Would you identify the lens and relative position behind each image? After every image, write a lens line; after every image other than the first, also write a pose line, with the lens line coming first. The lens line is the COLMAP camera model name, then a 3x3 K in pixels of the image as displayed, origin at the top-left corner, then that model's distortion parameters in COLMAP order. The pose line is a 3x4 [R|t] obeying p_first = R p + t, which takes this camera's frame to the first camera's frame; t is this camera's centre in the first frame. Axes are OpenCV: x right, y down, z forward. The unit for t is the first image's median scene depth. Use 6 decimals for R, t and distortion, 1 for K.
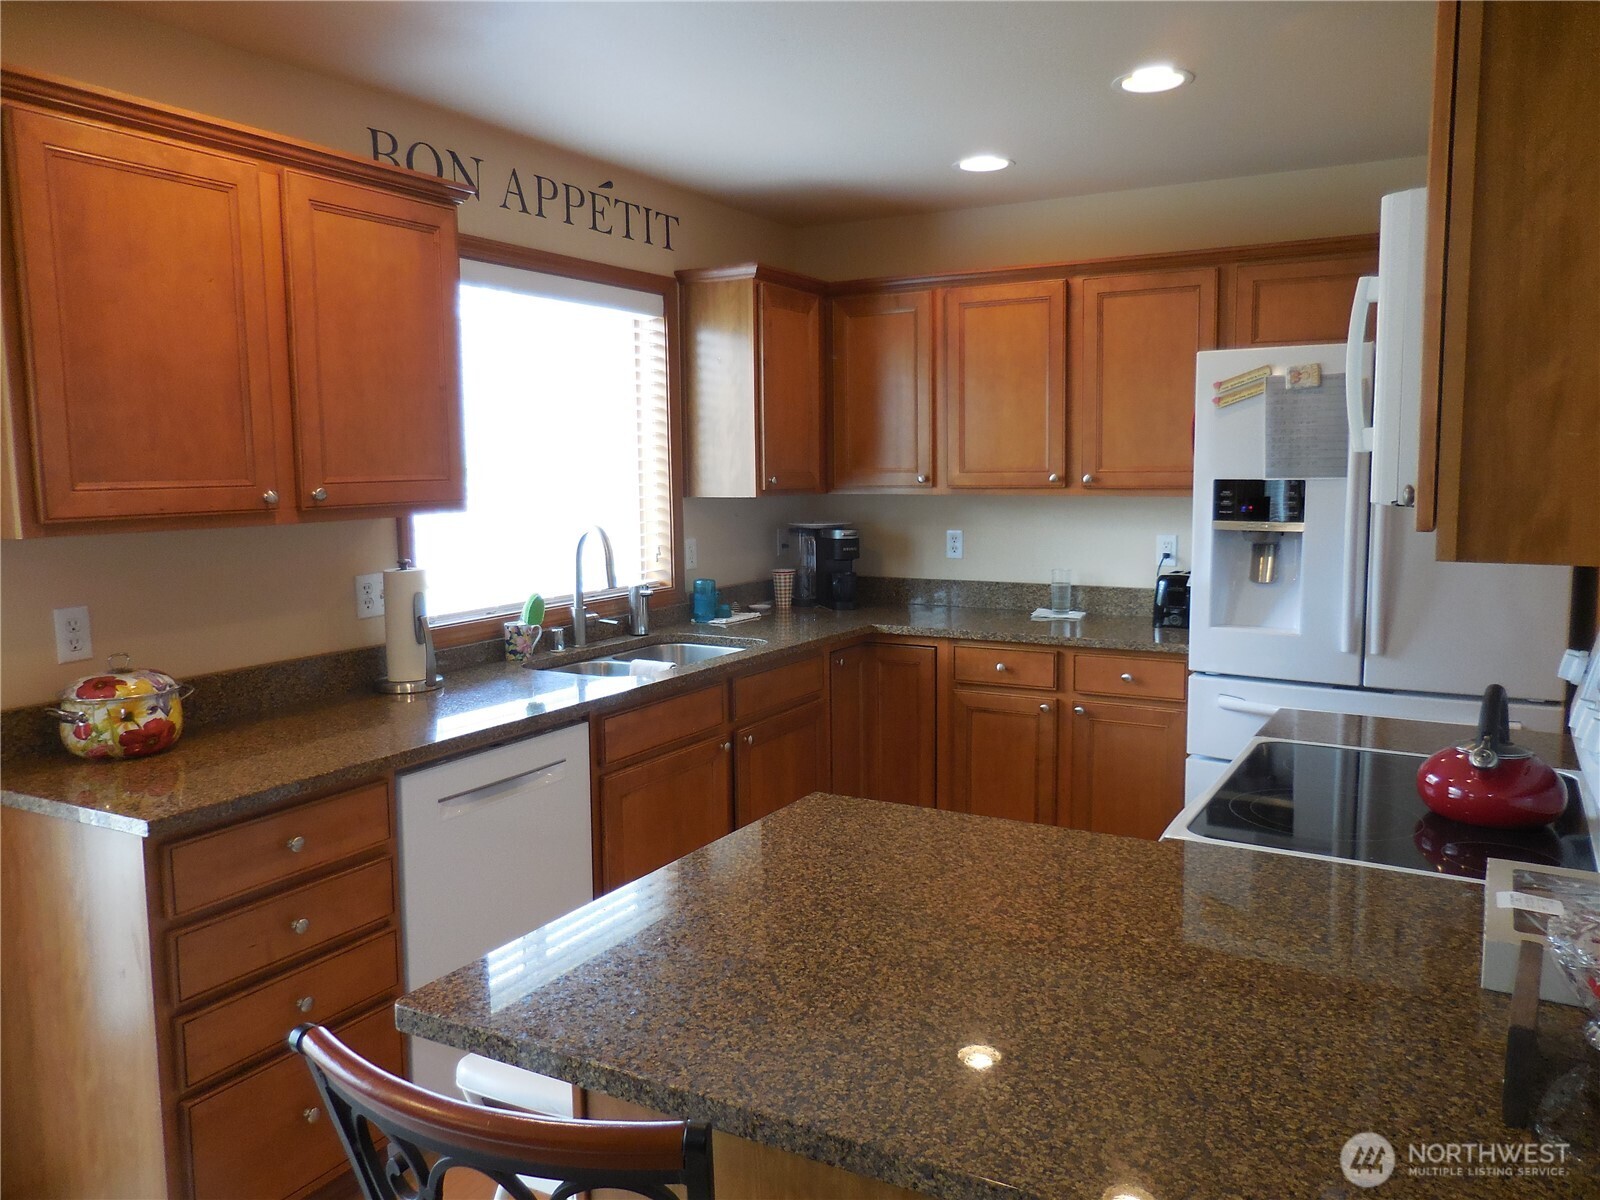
lens RADIAL K [[1215.8, 0, 798.5], [0, 1215.8, 583.0], [0, 0, 1]] dist [-0.006802, 0.020113]
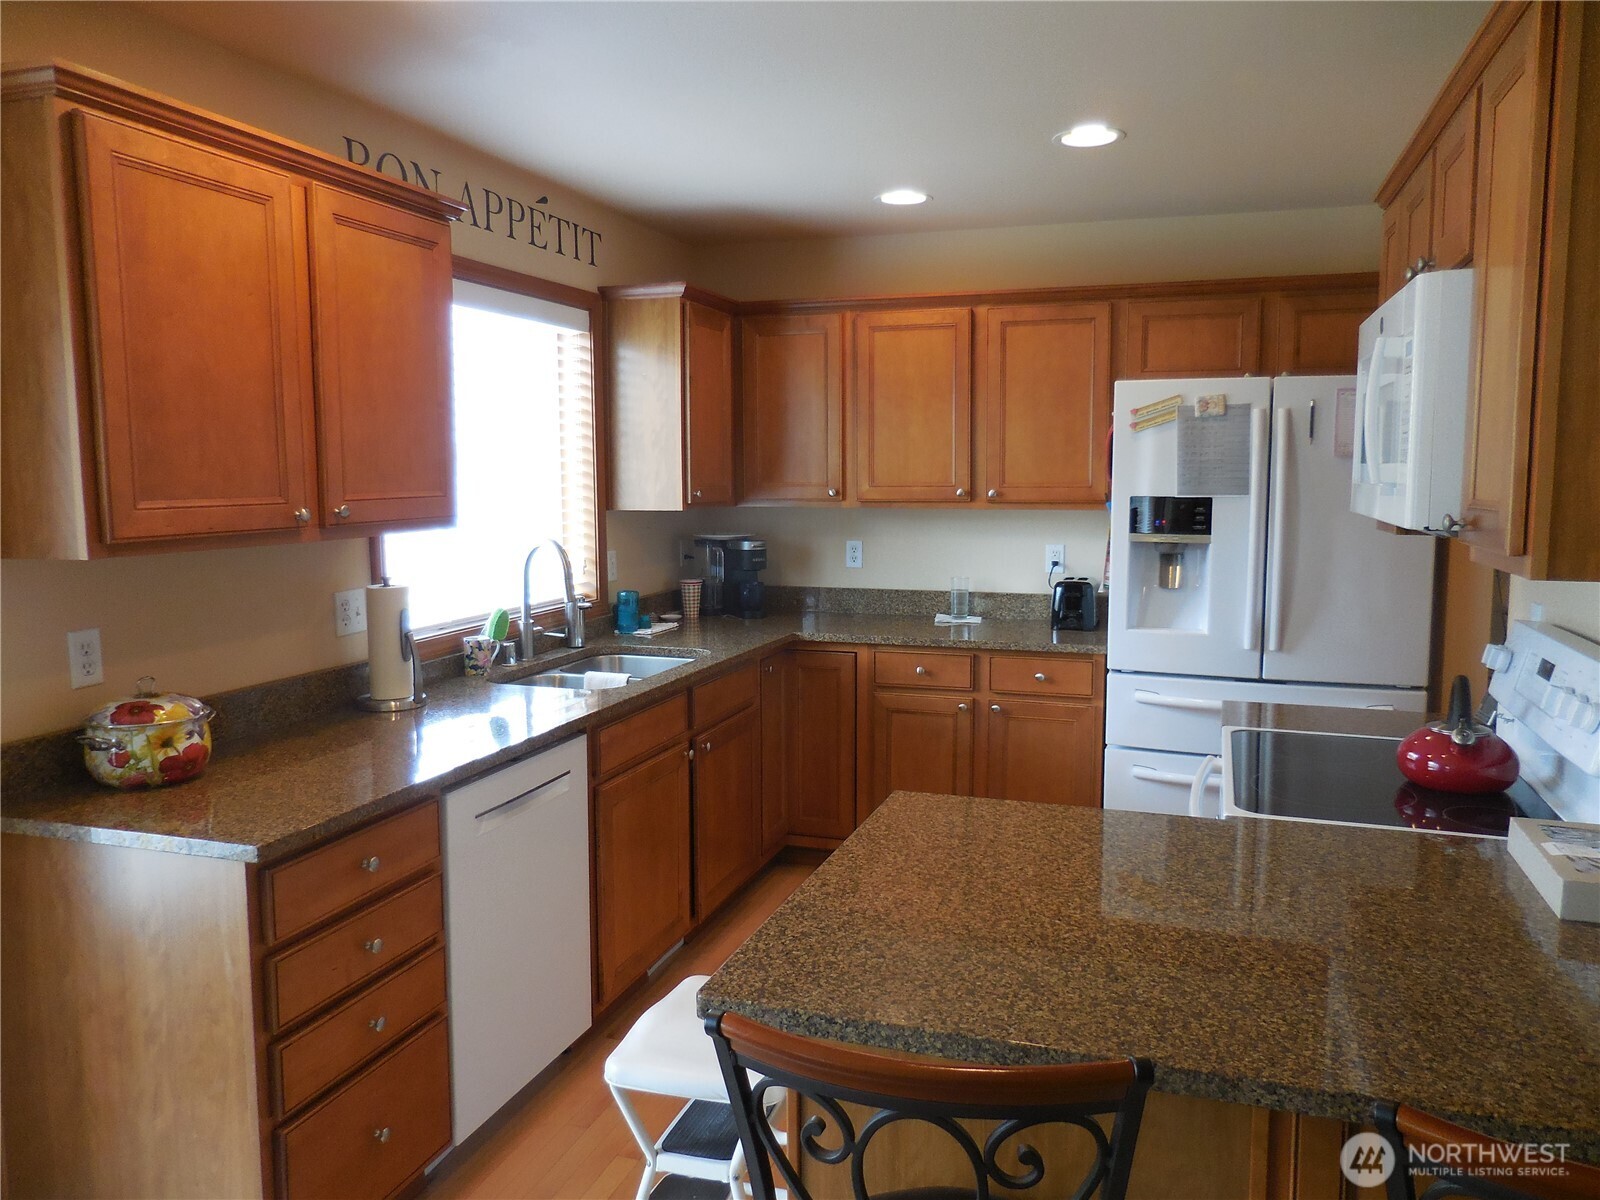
lens RADIAL K [[1210.5, 0, 799.4], [0, 1210.5, 584.1], [0, 0, 1]] dist [-0.007113, 0.000378]
pose [[0.982098, -0.010266, 0.188091, -0.141556], [0.011018, 0.999935, -0.002953, -0.004472], [-0.188049, 0.004972, 0.982147, -0.022821]]
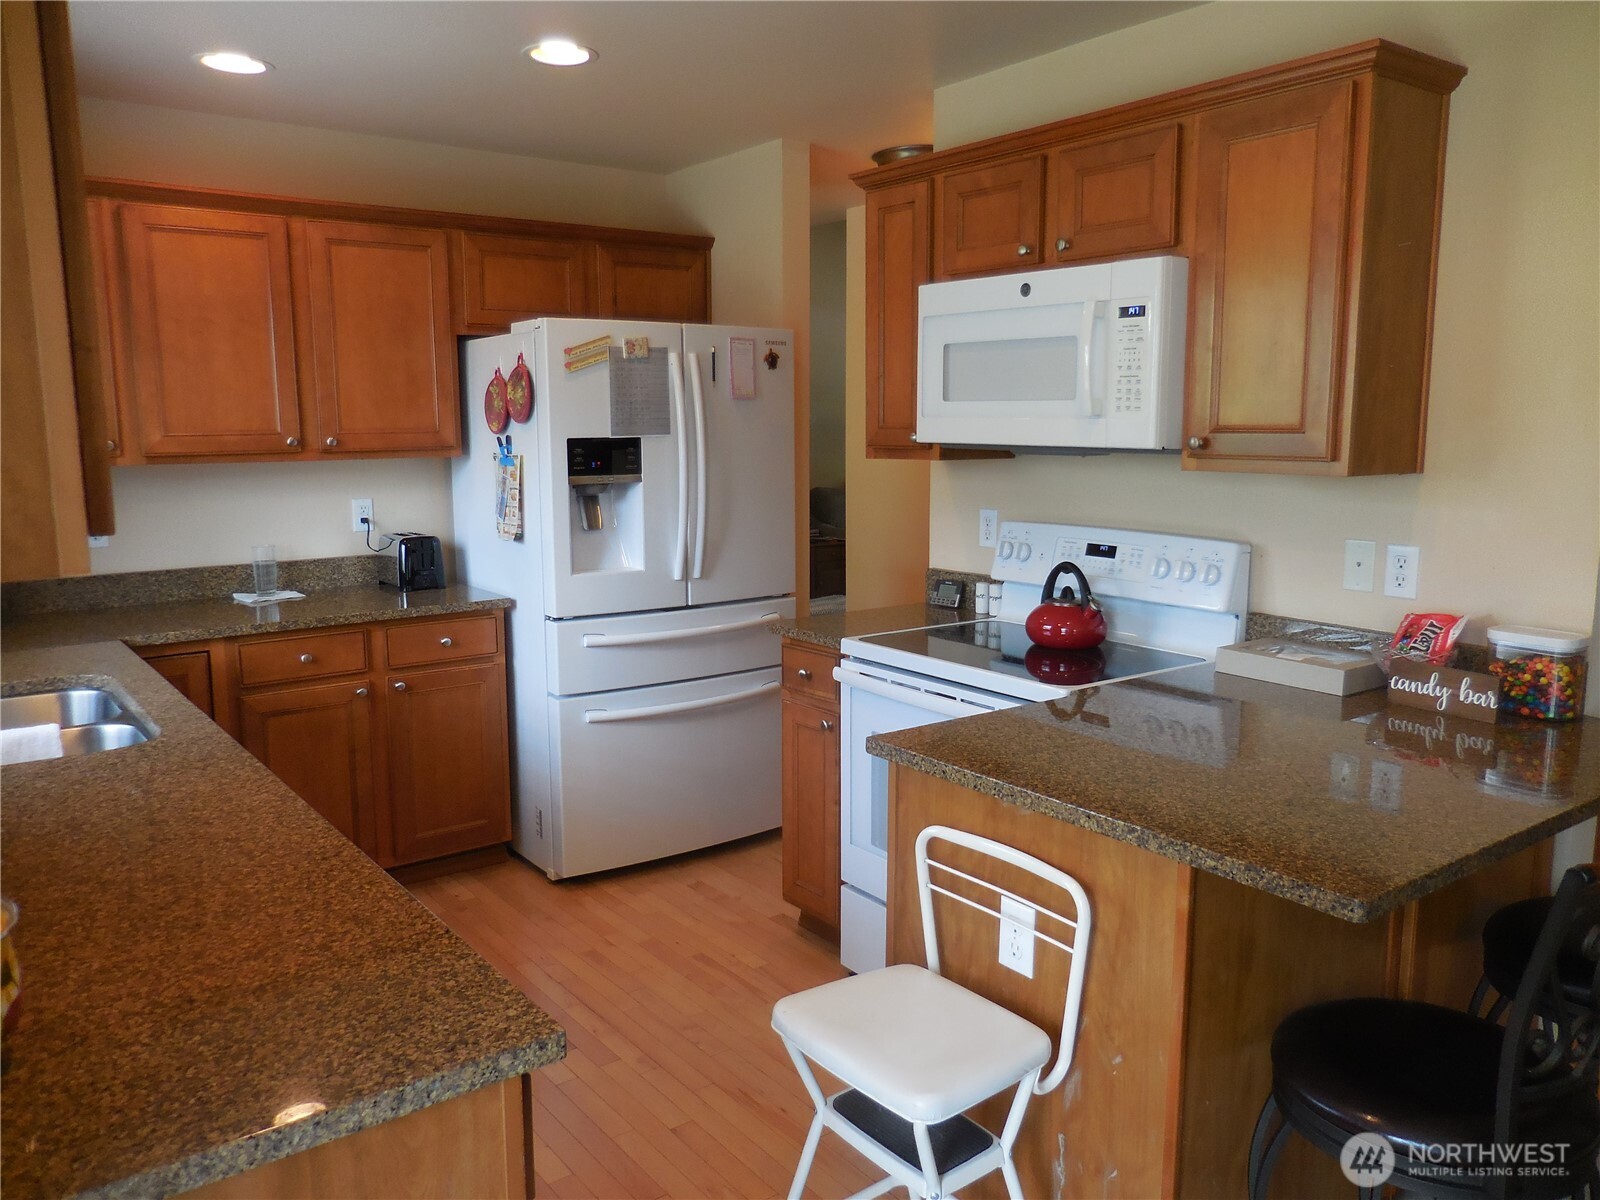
lens RADIAL K [[1215.8, 0, 798.5], [0, 1215.8, 583.0], [0, 0, 1]] dist [-0.006802, 0.020113]
pose [[0.411071, -0.116963, 0.904069, -0.489458], [0.094523, 0.991858, 0.085342, -0.026608], [-0.906690, 0.050374, 0.418779, 0.320503]]
